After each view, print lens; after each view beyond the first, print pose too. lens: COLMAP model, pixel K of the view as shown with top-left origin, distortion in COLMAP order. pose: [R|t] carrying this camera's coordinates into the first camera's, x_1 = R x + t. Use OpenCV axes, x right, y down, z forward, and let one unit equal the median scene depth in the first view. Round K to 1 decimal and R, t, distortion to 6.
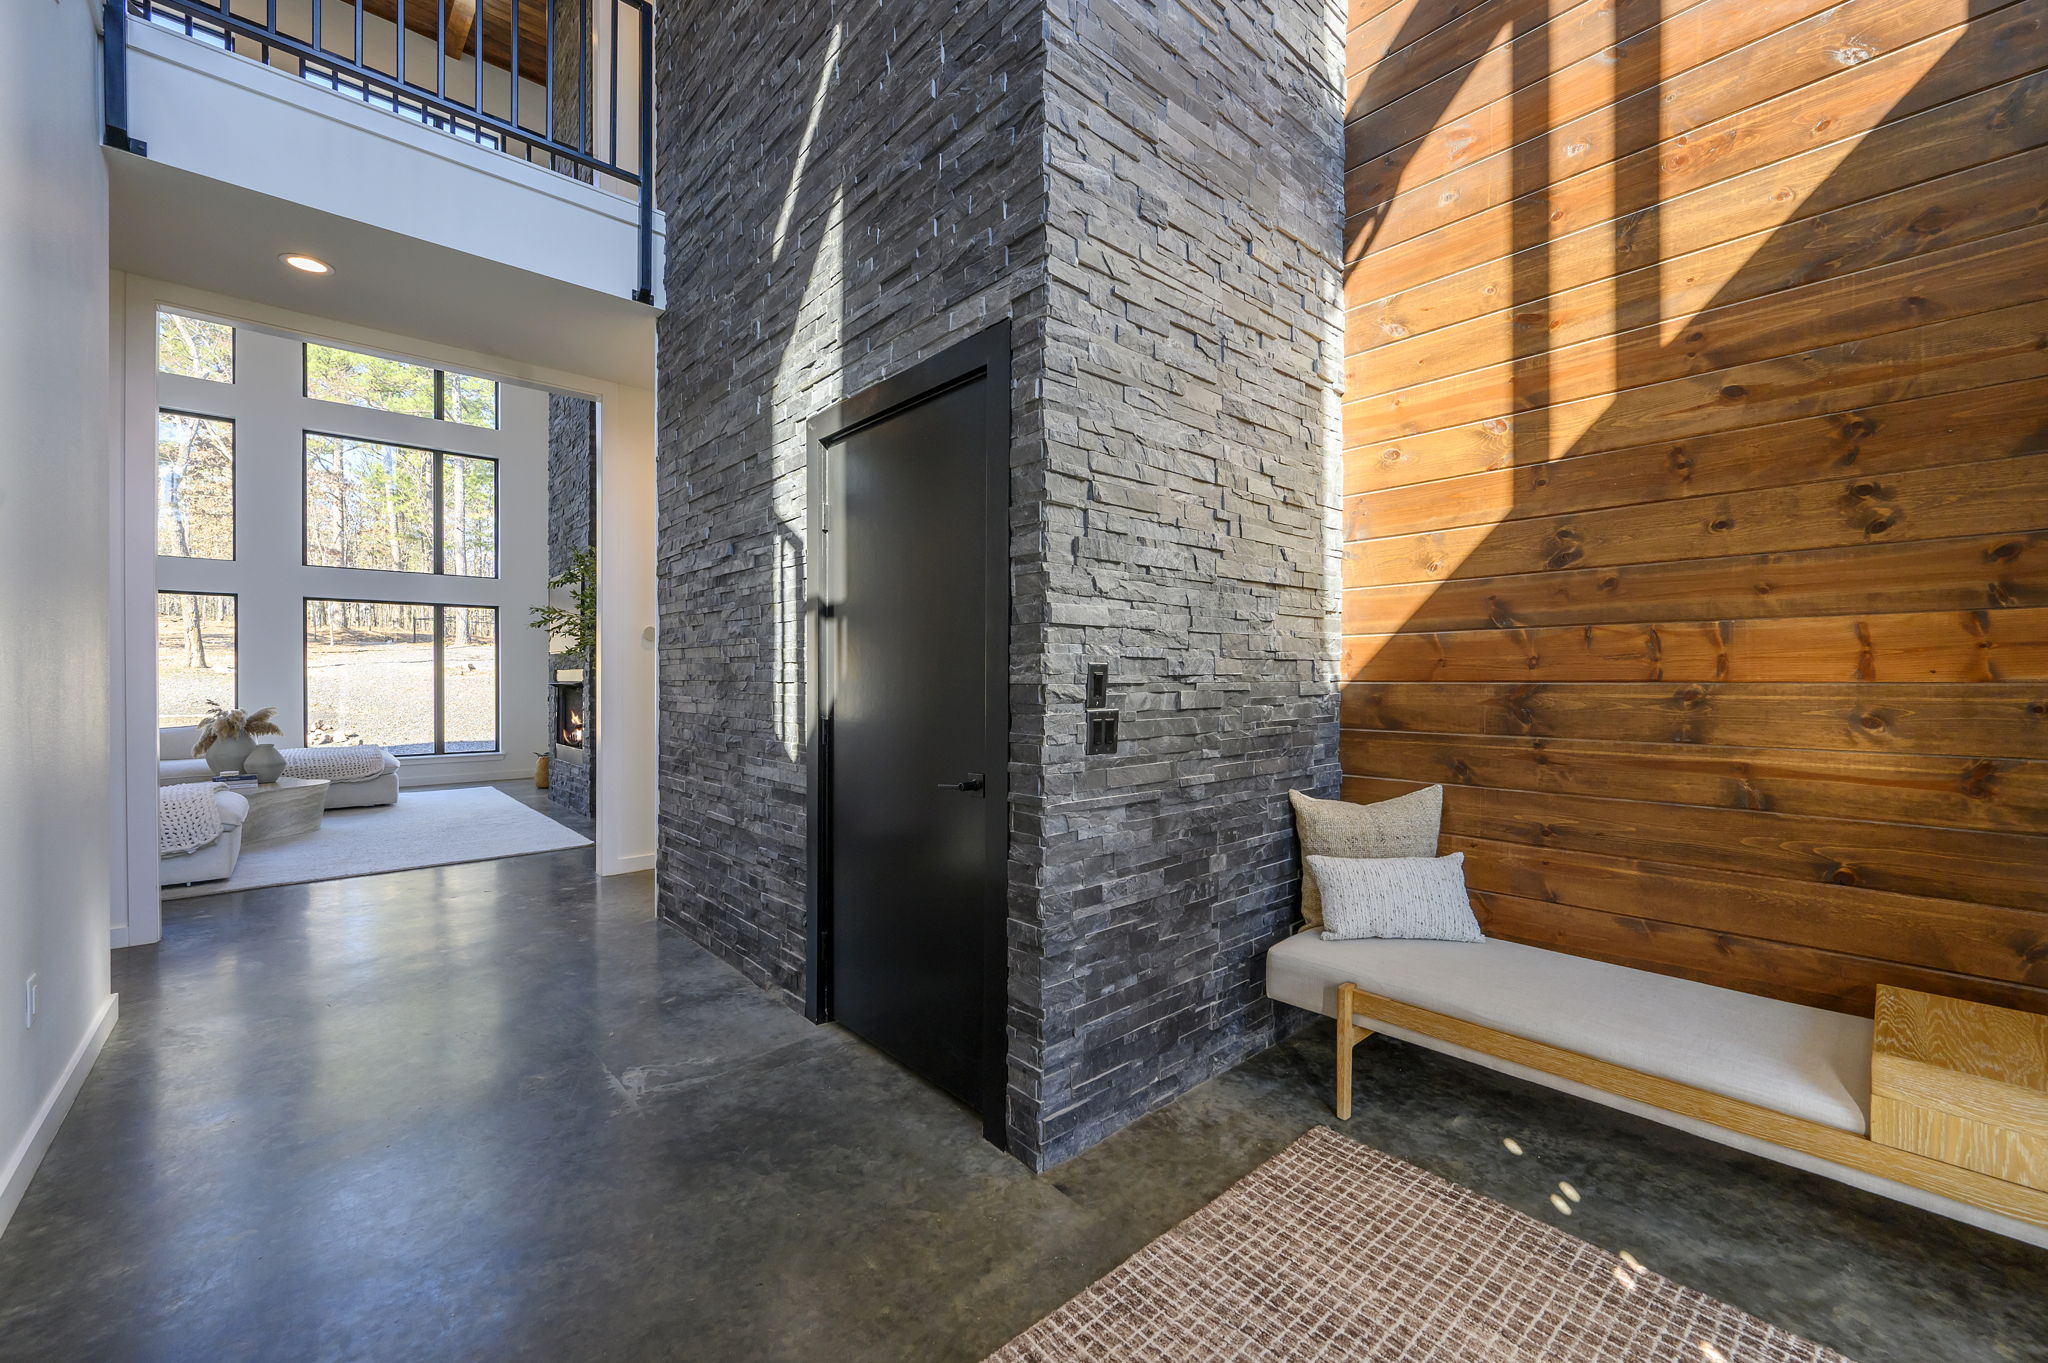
lens RADIAL K [[808.6, 0, 1023.3], [0, 808.6, 681.3], [0, 0, 1]] dist [-0.003377, -0.000103]
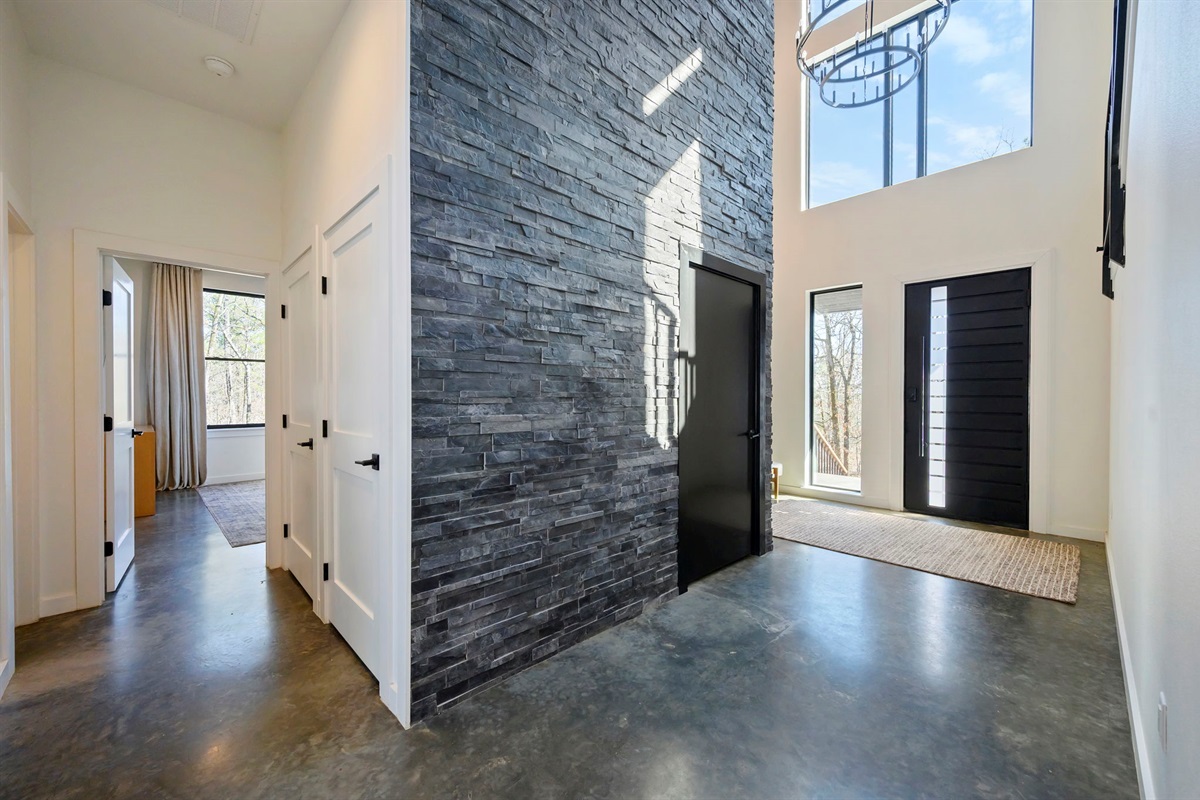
lens RADIAL K [[473.8, 0, 600.0], [0, 473.8, 401.4], [0, 0, 1]] dist [-0.003377, -0.000103]
pose [[-0.045309, -0.010199, 0.998921, -1.243273], [0.001043, 0.999947, 0.010257, -0.001696], [-0.998972, 0.001506, -0.045296, 1.203126]]
